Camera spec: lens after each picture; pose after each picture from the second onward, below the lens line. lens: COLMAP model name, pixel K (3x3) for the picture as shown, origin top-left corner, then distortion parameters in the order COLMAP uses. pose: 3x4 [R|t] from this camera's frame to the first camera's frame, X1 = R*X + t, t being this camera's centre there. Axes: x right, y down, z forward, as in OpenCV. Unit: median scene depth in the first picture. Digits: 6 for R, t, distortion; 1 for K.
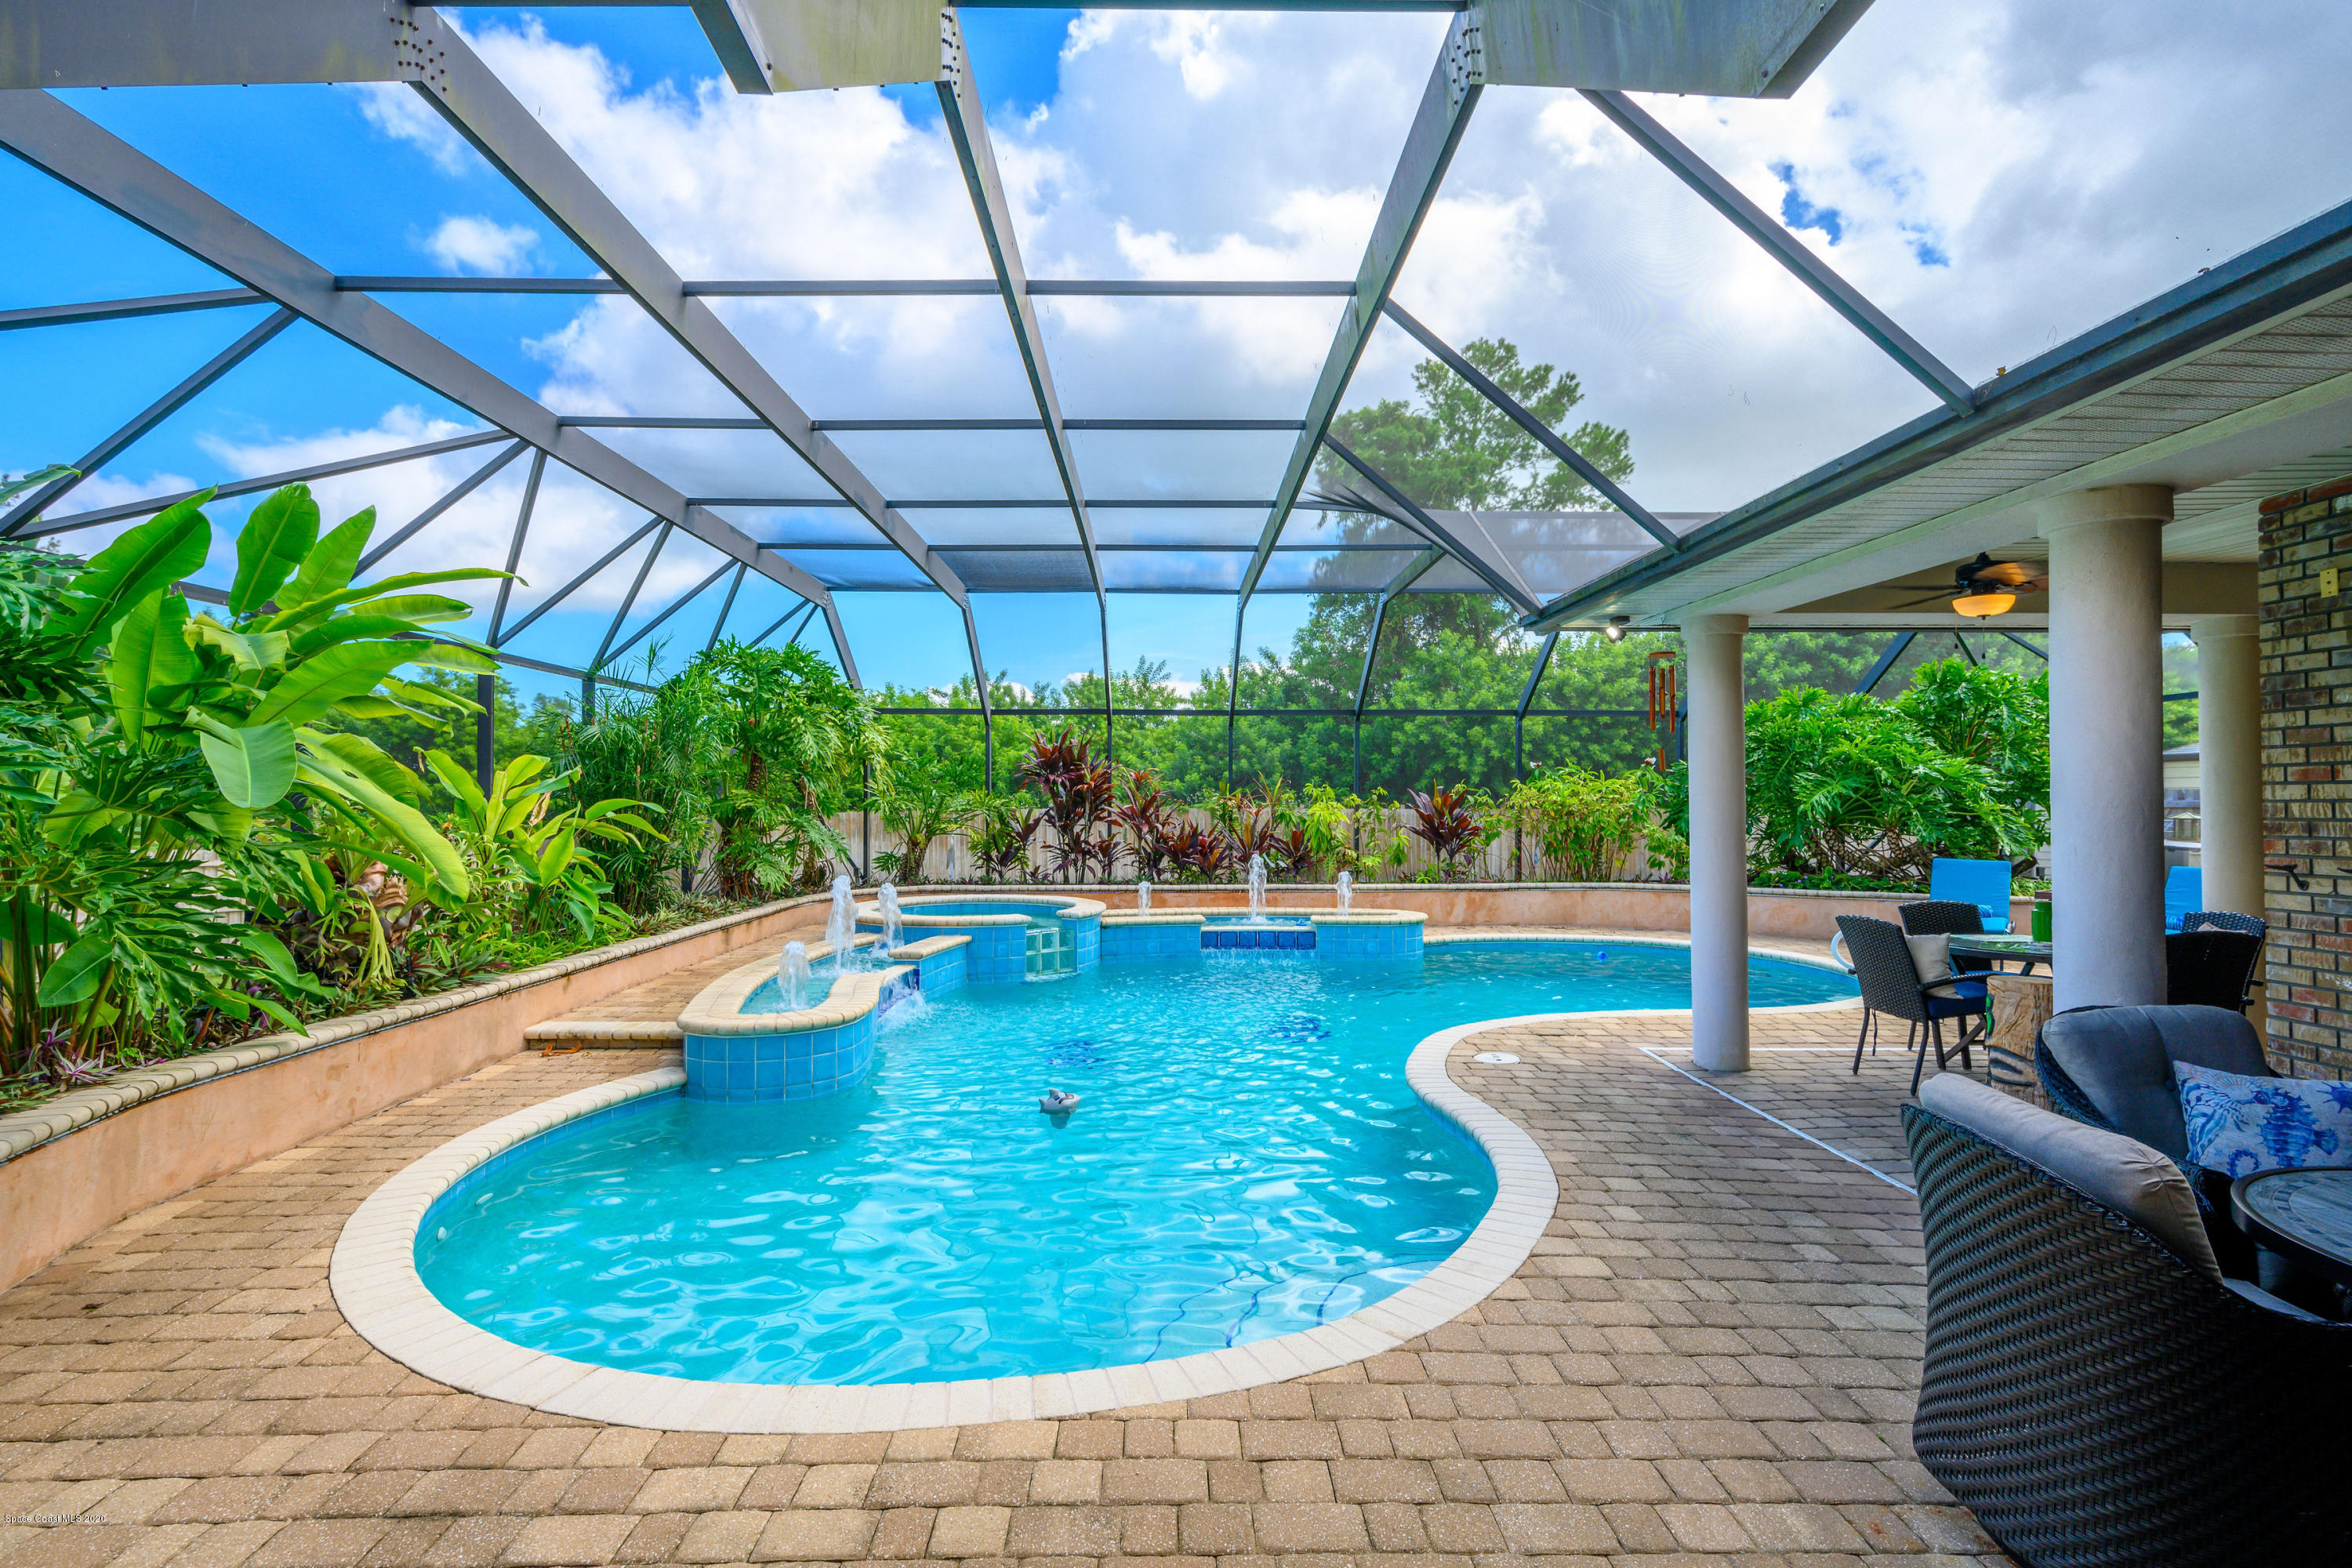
lens RADIAL K [[1136.7, 0, 1188.0], [0, 1136.7, 786.6], [0, 0, 1]] dist [0.000746, 0.000110]
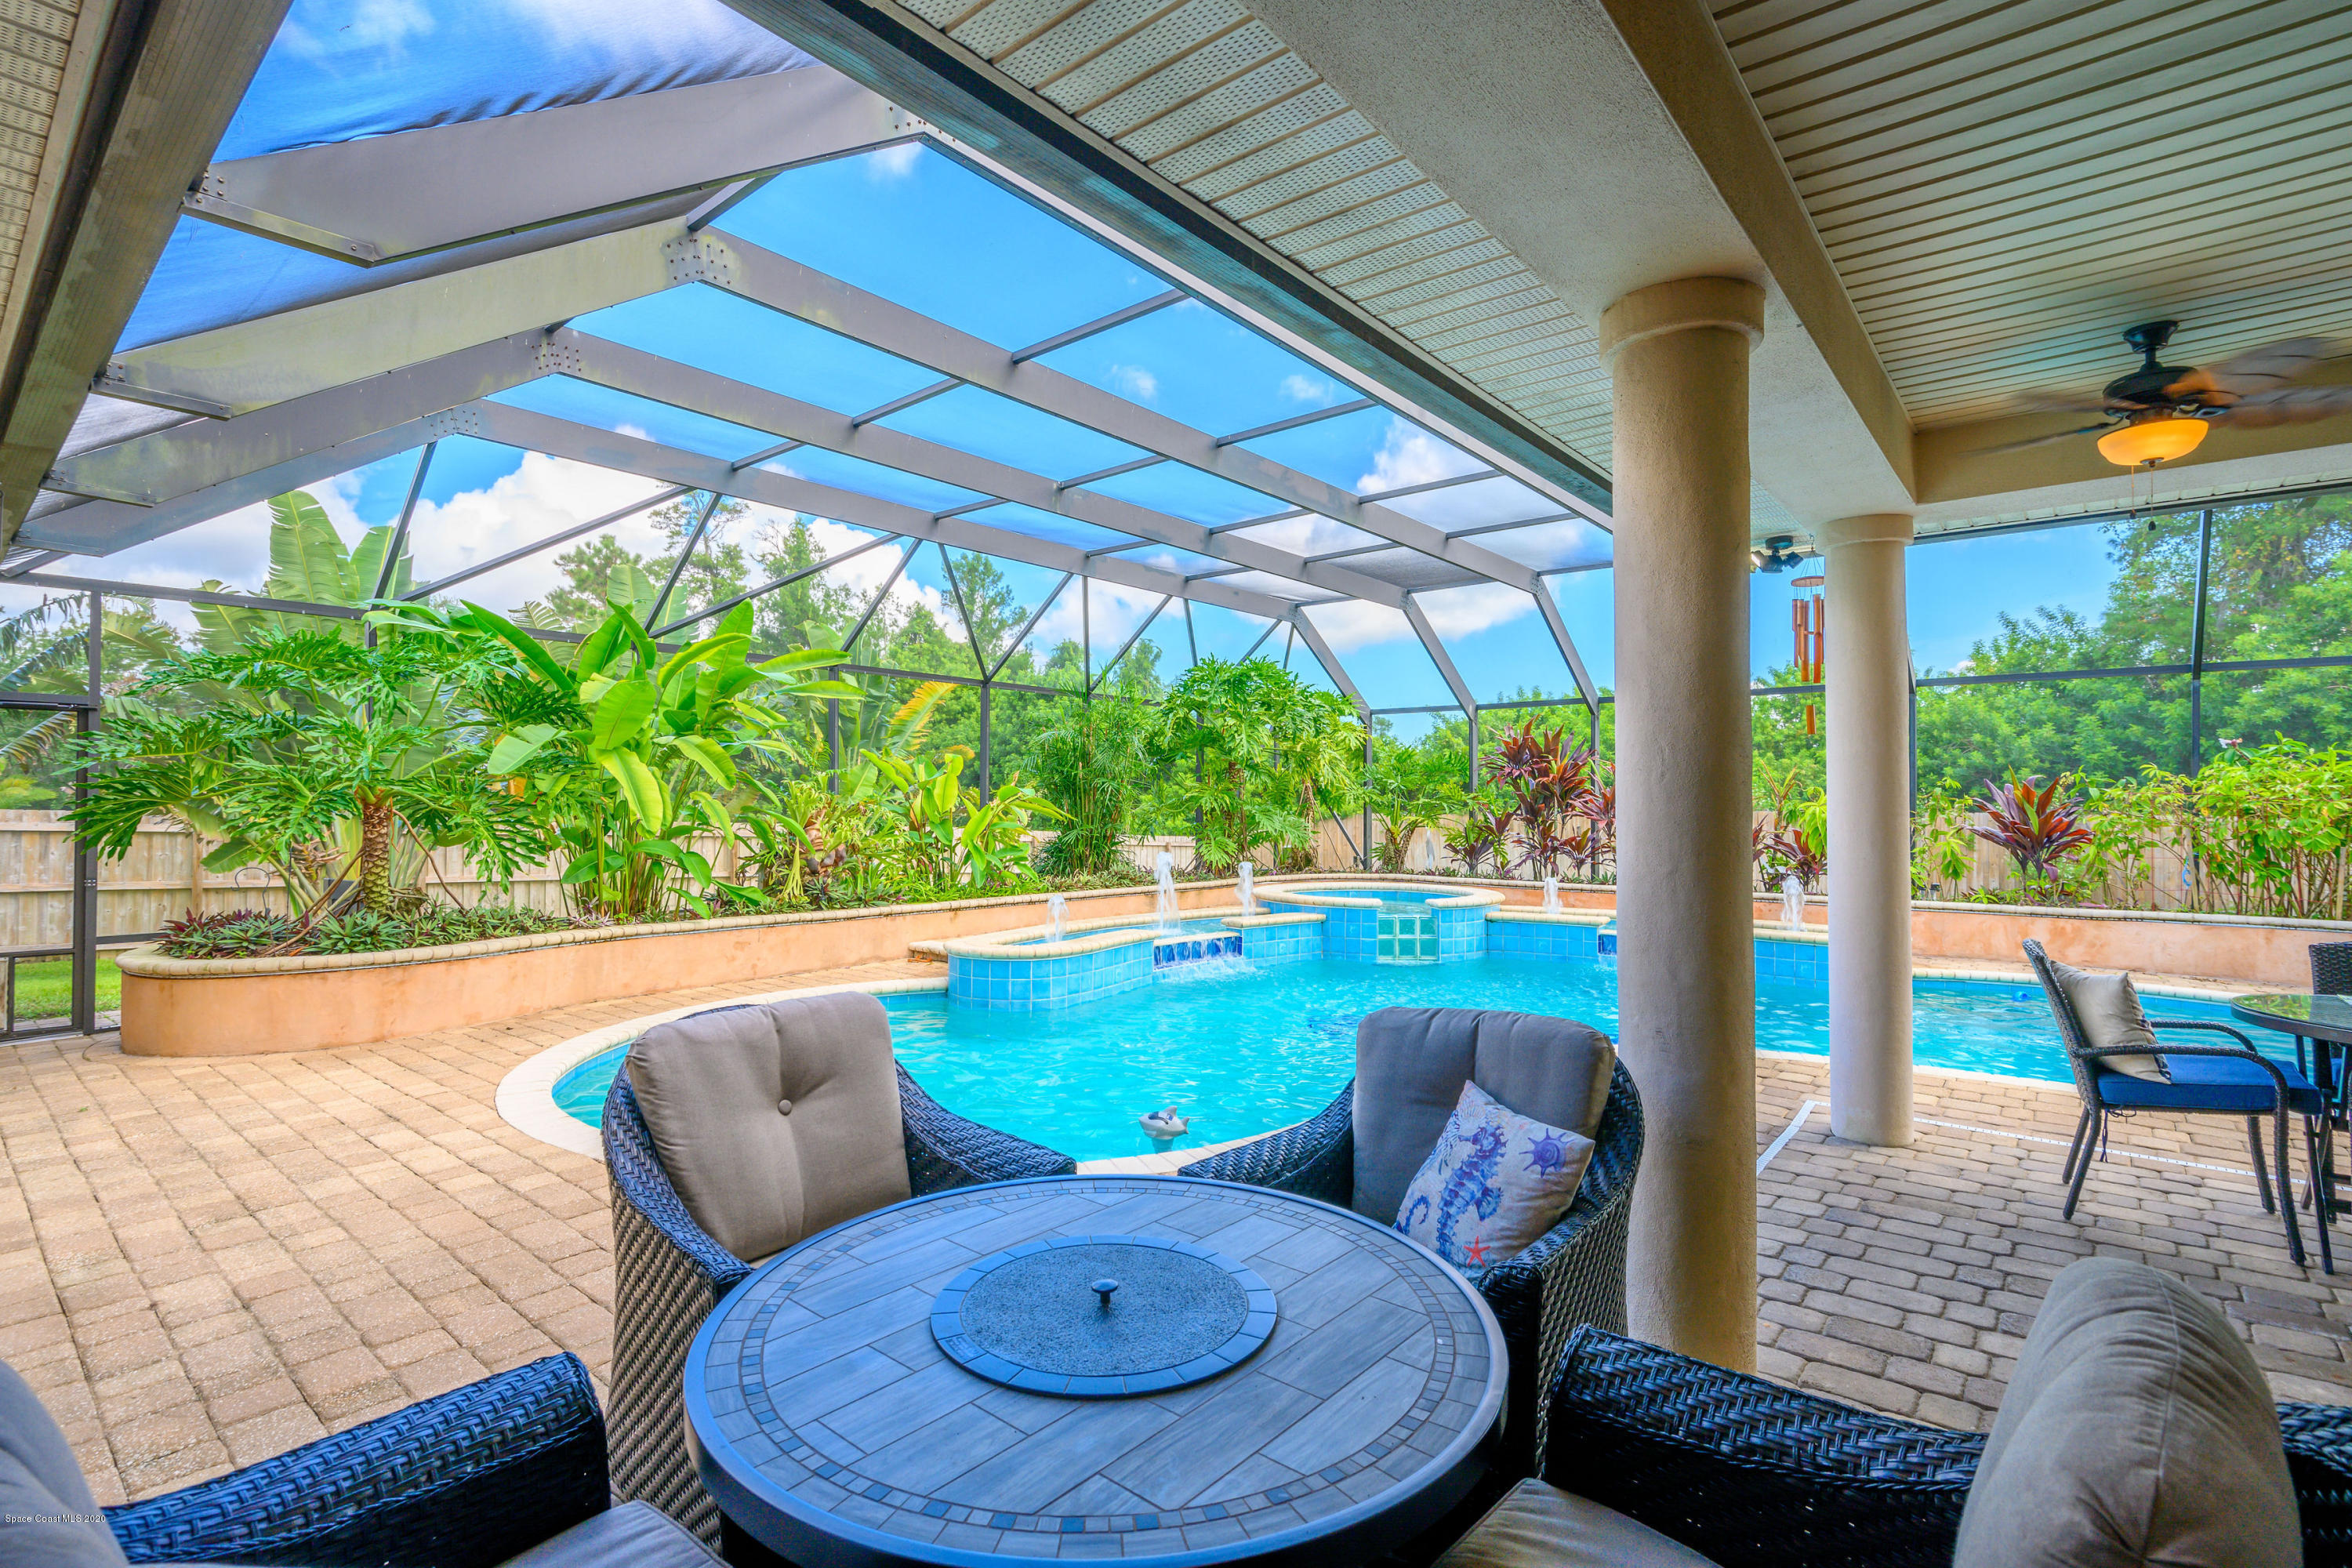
lens RADIAL K [[1136.7, 0, 1188.0], [0, 1136.7, 786.6], [0, 0, 1]] dist [0.000746, 0.000110]
pose [[0.747947, -0.003522, -0.663749, 0.374377], [-0.000799, 0.999980, -0.006206, 0.014265], [0.663758, 0.005172, 0.747930, 0.092010]]
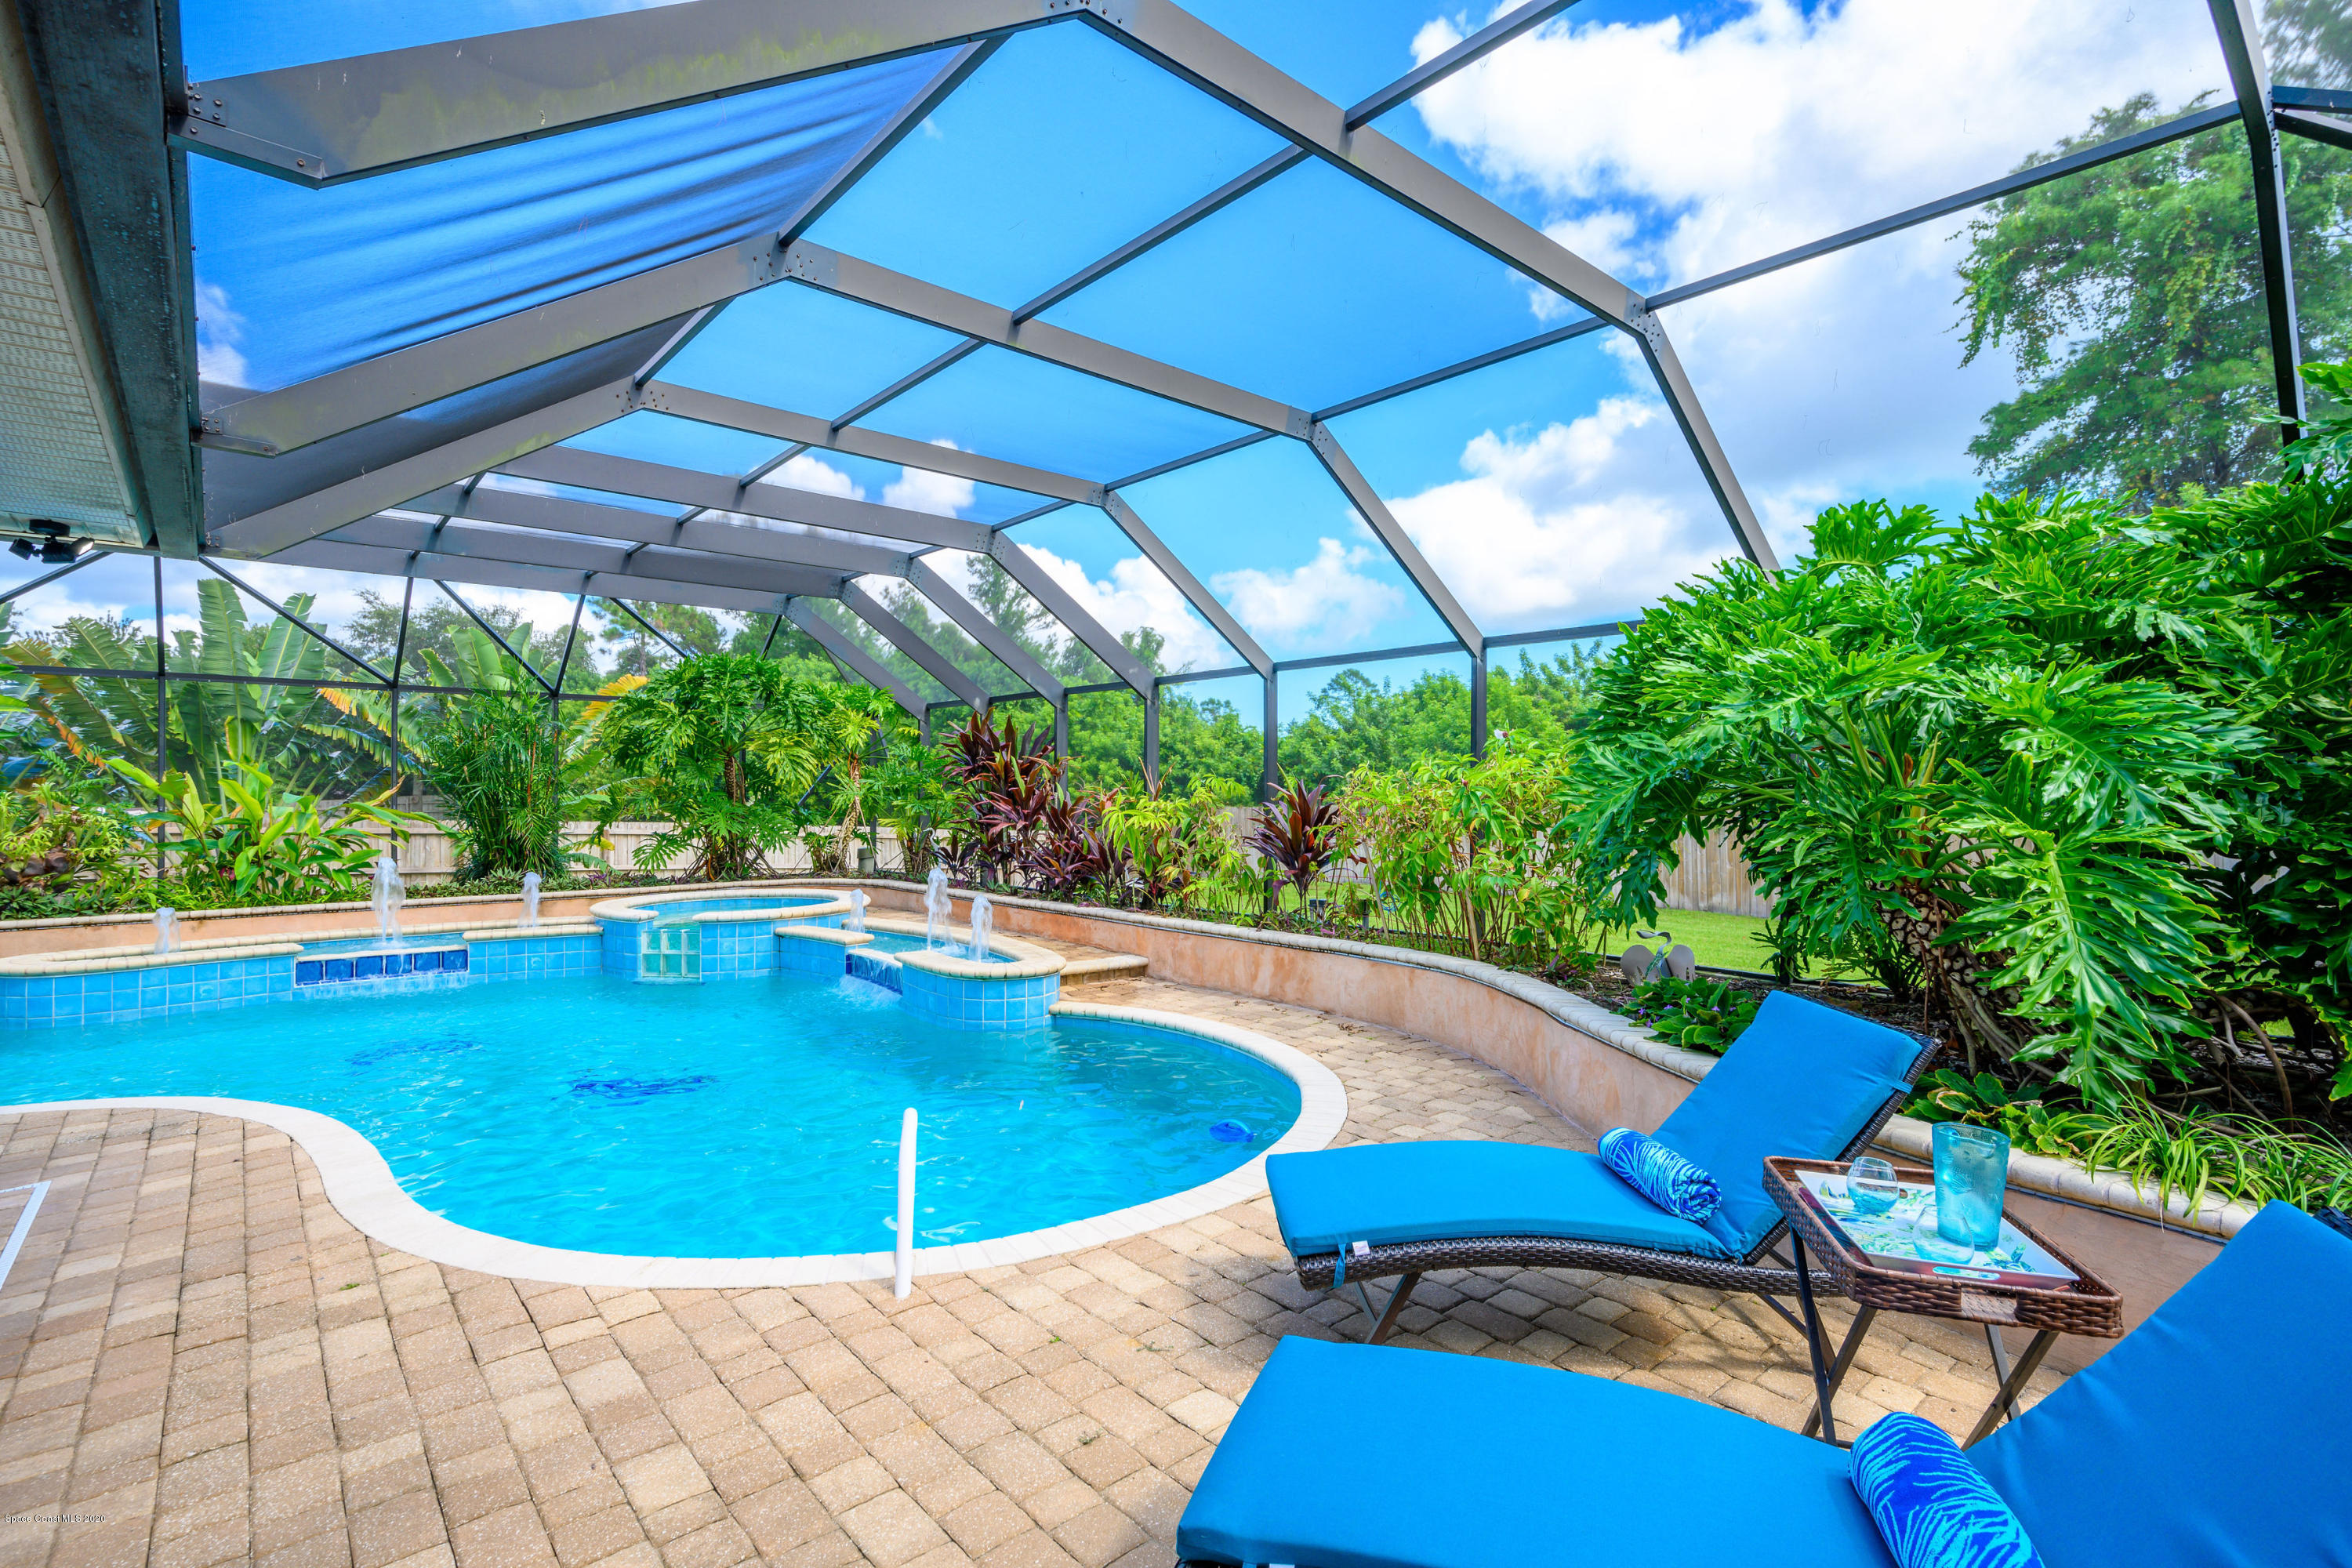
lens RADIAL K [[1136.7, 0, 1188.0], [0, 1136.7, 786.6], [0, 0, 1]] dist [0.000746, 0.000110]
pose [[0.634431, 0.001505, -0.772978, 0.814855], [0.005892, 0.999960, 0.006782, 0.000802], [0.772957, -0.008857, 0.634397, 0.665007]]
